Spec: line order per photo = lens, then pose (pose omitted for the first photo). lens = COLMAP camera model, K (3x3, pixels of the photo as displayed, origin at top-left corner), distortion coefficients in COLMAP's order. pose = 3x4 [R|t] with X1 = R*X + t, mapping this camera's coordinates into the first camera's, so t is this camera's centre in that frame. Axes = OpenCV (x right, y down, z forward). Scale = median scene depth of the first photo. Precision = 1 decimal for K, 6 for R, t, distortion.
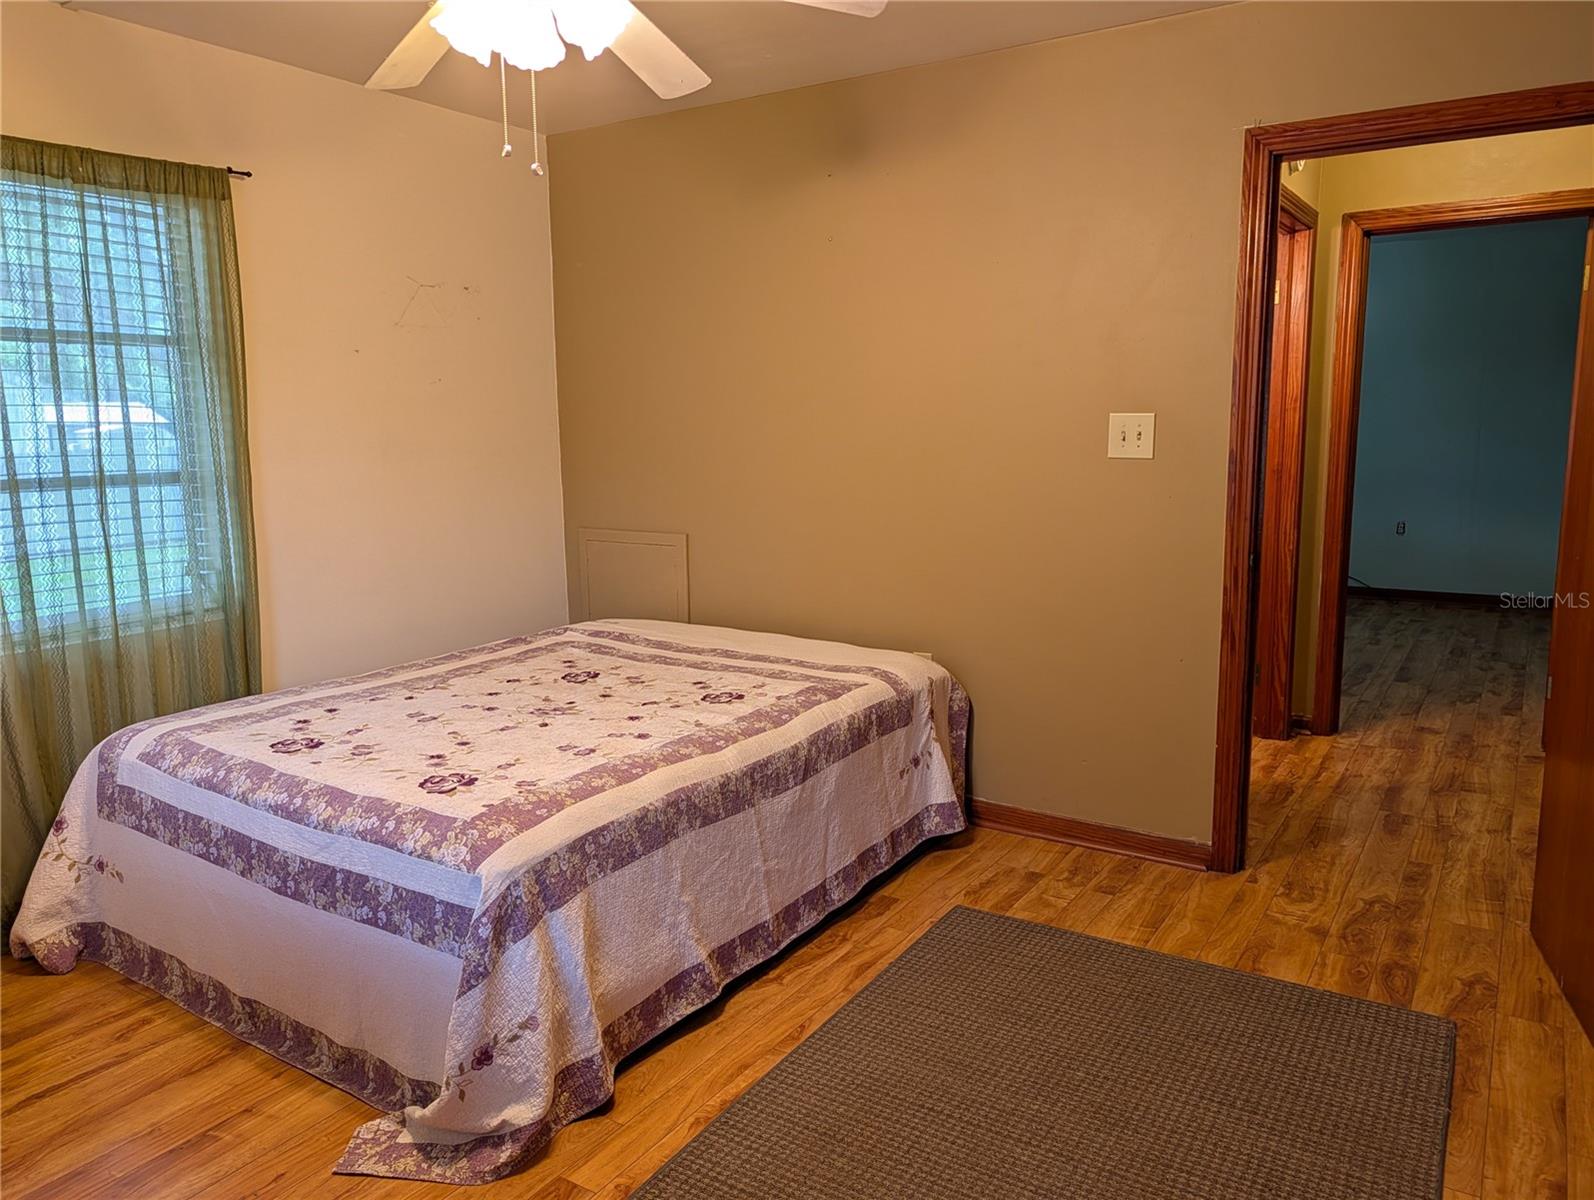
lens RADIAL K [[1148.3, 0, 797.0], [0, 1148.3, 600.0], [0, 0, 1]] dist [0.013200, -0.011878]
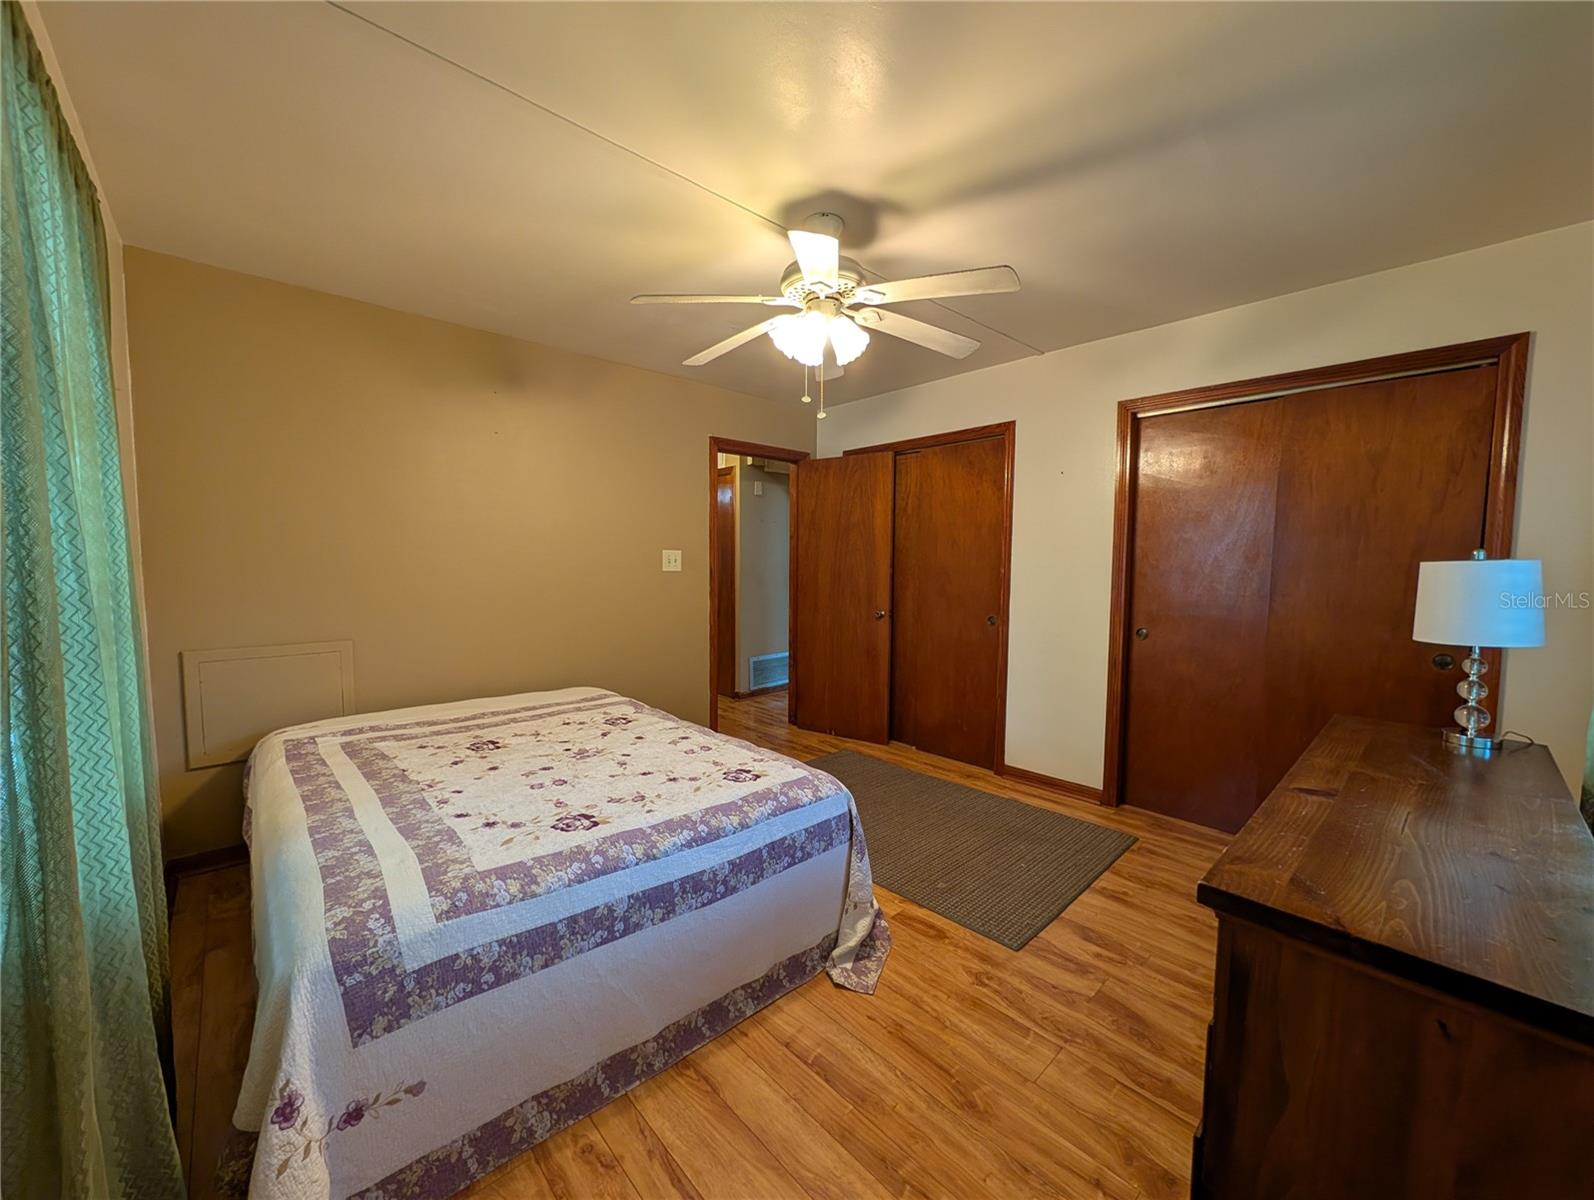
lens RADIAL K [[610.4, 0, 796.8], [0, 610.4, 603.7], [0, 0, 1]] dist [-0.000462, -0.000018]
pose [[0.250557, -0.056333, 0.966462, -0.980732], [0.144566, 0.989289, 0.020184, -0.068282], [-0.957247, 0.134660, 0.256017, 0.638476]]
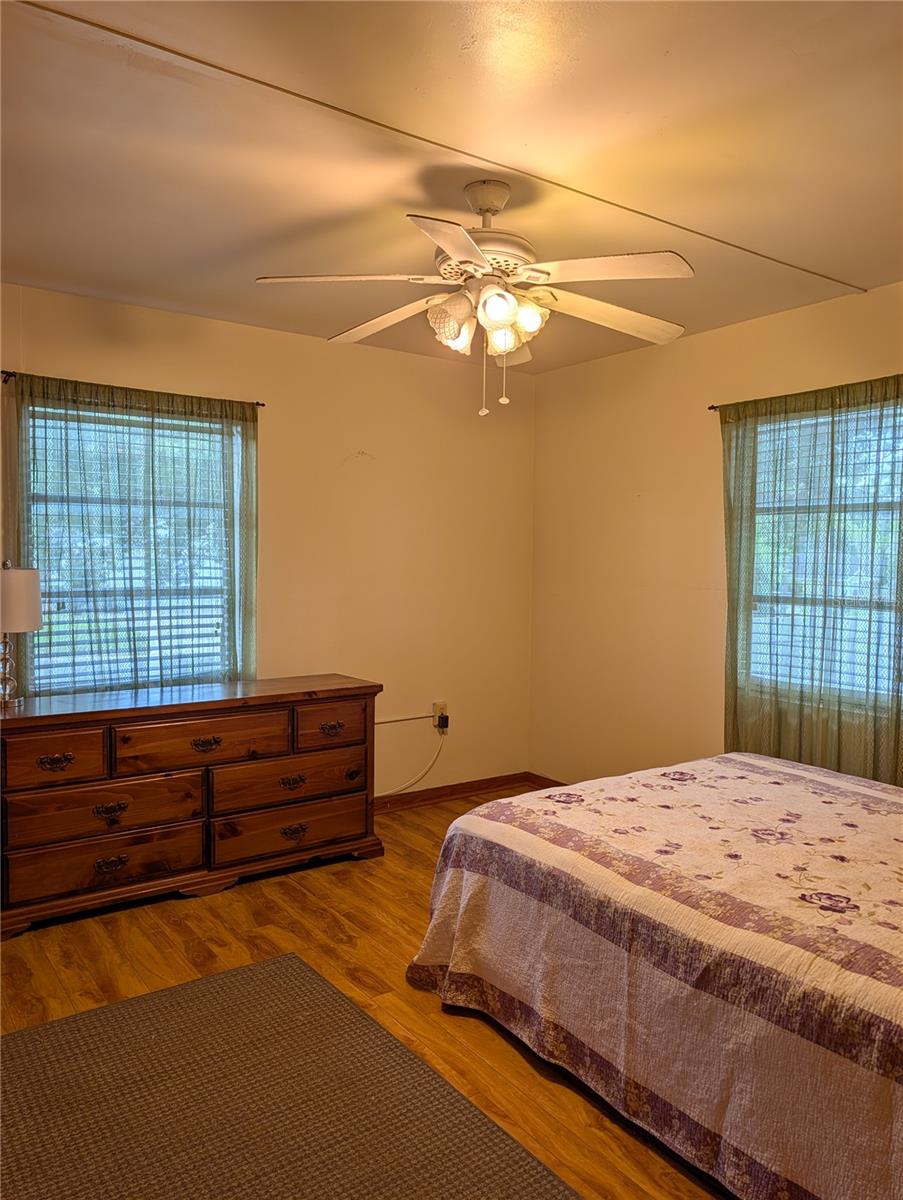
lens RADIAL K [[862.9, 0, 444.6], [0, 862.9, 606.5], [0, 0, 1]] dist [0.012805, -0.010932]
pose [[-0.378499, 0.066387, -0.923218, 0.742990], [-0.153960, 0.979014, 0.133520, -0.203829], [0.912707, 0.192676, -0.360335, 1.128629]]
